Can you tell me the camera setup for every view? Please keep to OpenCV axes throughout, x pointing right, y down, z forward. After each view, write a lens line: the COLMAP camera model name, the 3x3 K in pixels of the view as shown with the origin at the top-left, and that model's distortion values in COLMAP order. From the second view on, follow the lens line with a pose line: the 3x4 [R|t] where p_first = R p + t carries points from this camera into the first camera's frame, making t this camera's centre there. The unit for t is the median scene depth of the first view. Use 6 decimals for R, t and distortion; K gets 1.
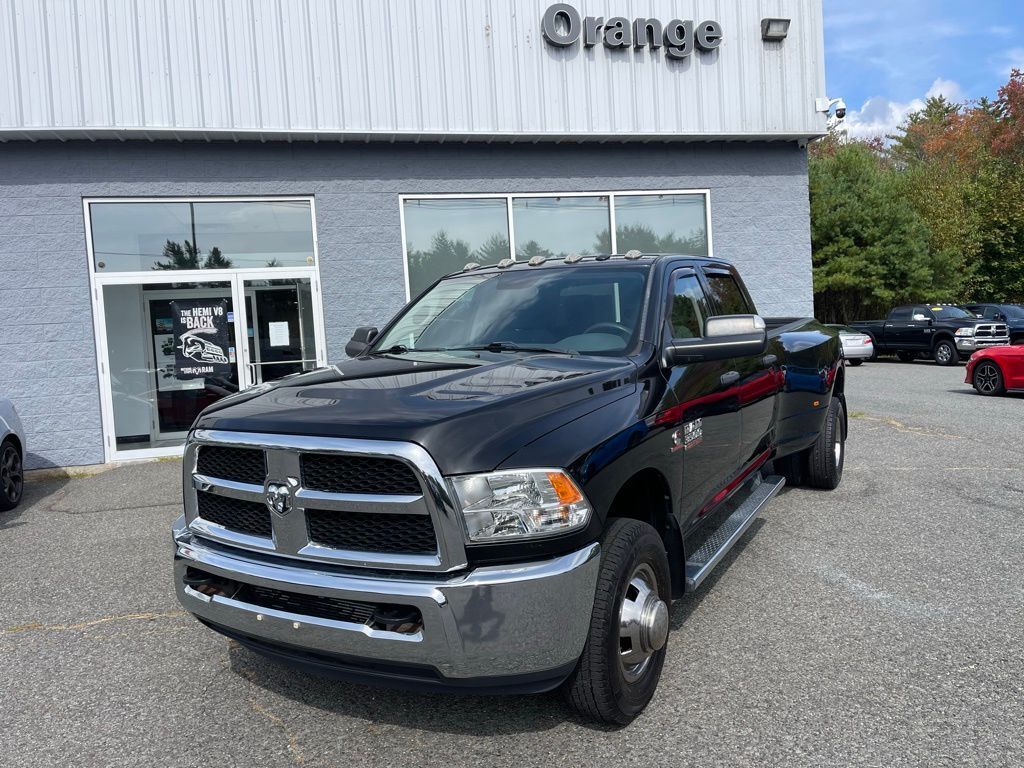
lens RADIAL K [[789.0, 0, 519.5], [0, 789.0, 380.0], [0, 0, 1]] dist [0.031437, -0.008609]
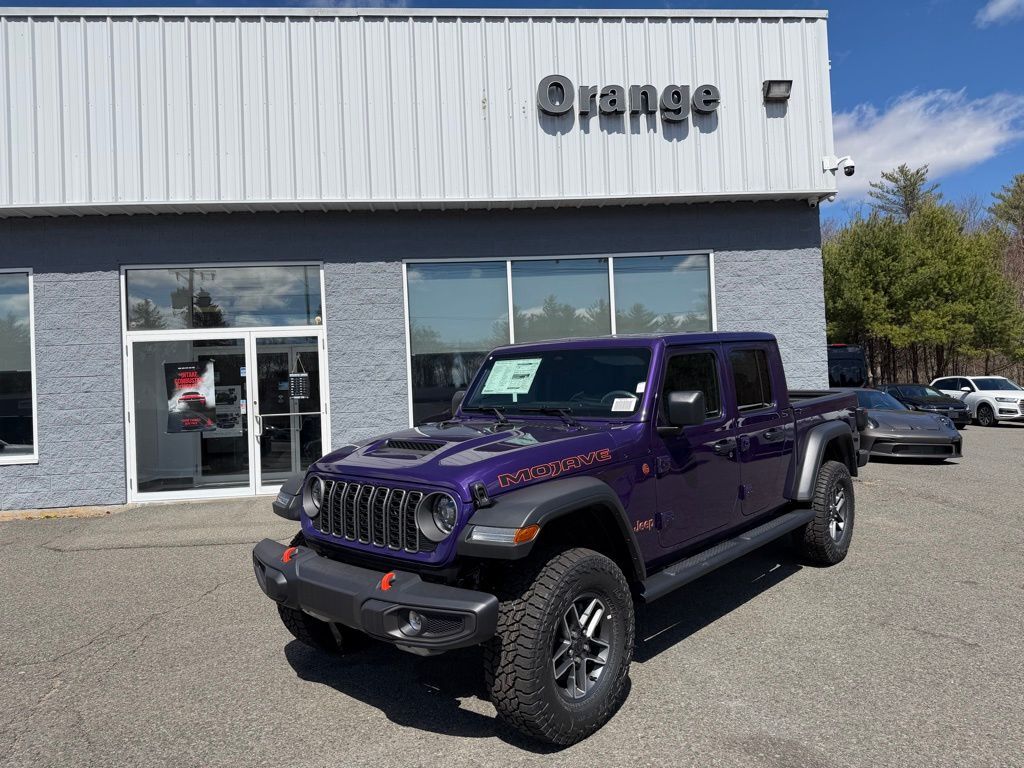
lens RADIAL K [[725.7, 0, 515.0], [0, 725.7, 387.5], [0, 0, 1]] dist [0.053838, -0.070022]
pose [[0.988004, 0.013942, -0.153798, 0.152075], [-0.022863, 0.998147, -0.056388, -0.010076], [0.152727, 0.059228, 0.986492, 0.070712]]
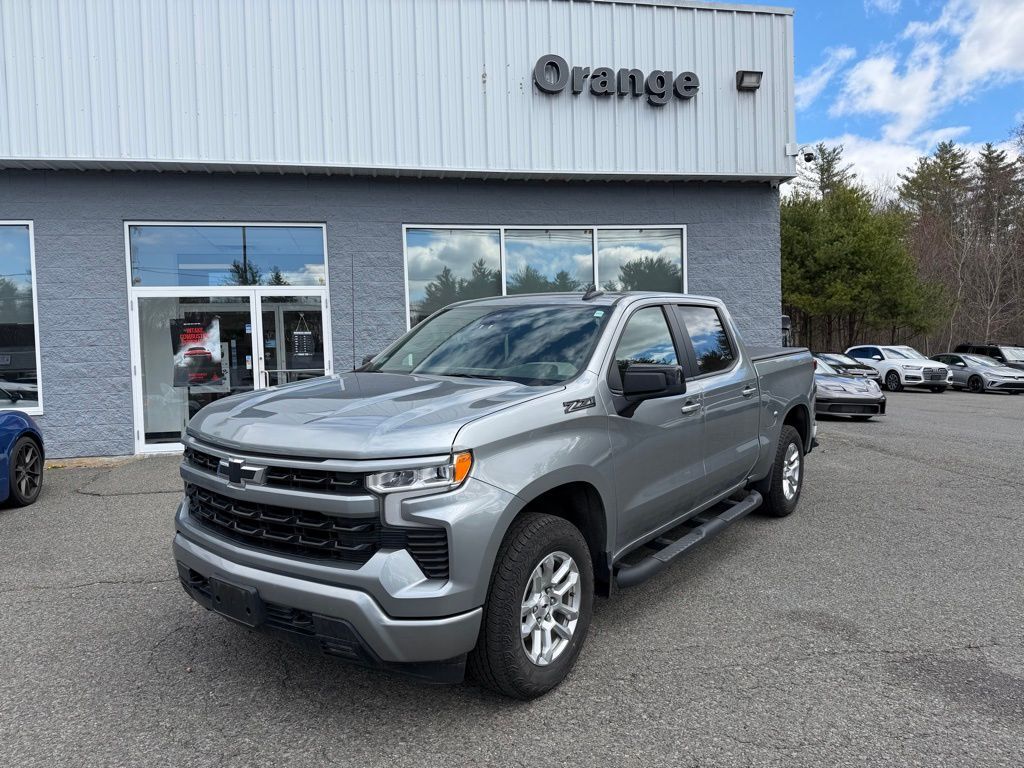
lens RADIAL K [[725.7, 0, 515.0], [0, 725.7, 387.5], [0, 0, 1]] dist [0.053838, -0.070022]
pose [[0.998563, 0.030066, -0.044373, 0.060363], [-0.030572, 0.999475, -0.010770, 0.003493], [0.044026, 0.012111, 0.998957, -0.018787]]
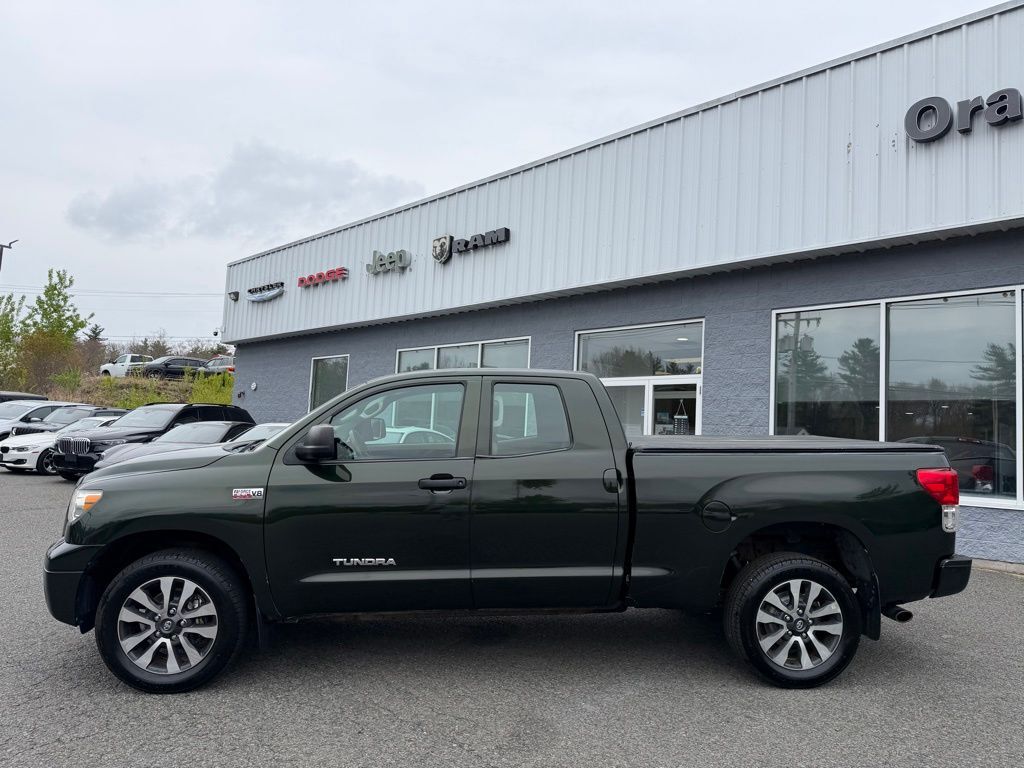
lens RADIAL K [[717.5, 0, 512.0], [0, 717.5, 384.0], [0, 0, 1]] dist [0.101845, -0.108986]
pose [[0.518947, 0.012459, -0.854716, 0.539579], [-0.116419, 0.991607, -0.056230, -0.032051], [0.846842, 0.128685, 0.516042, 0.177087]]
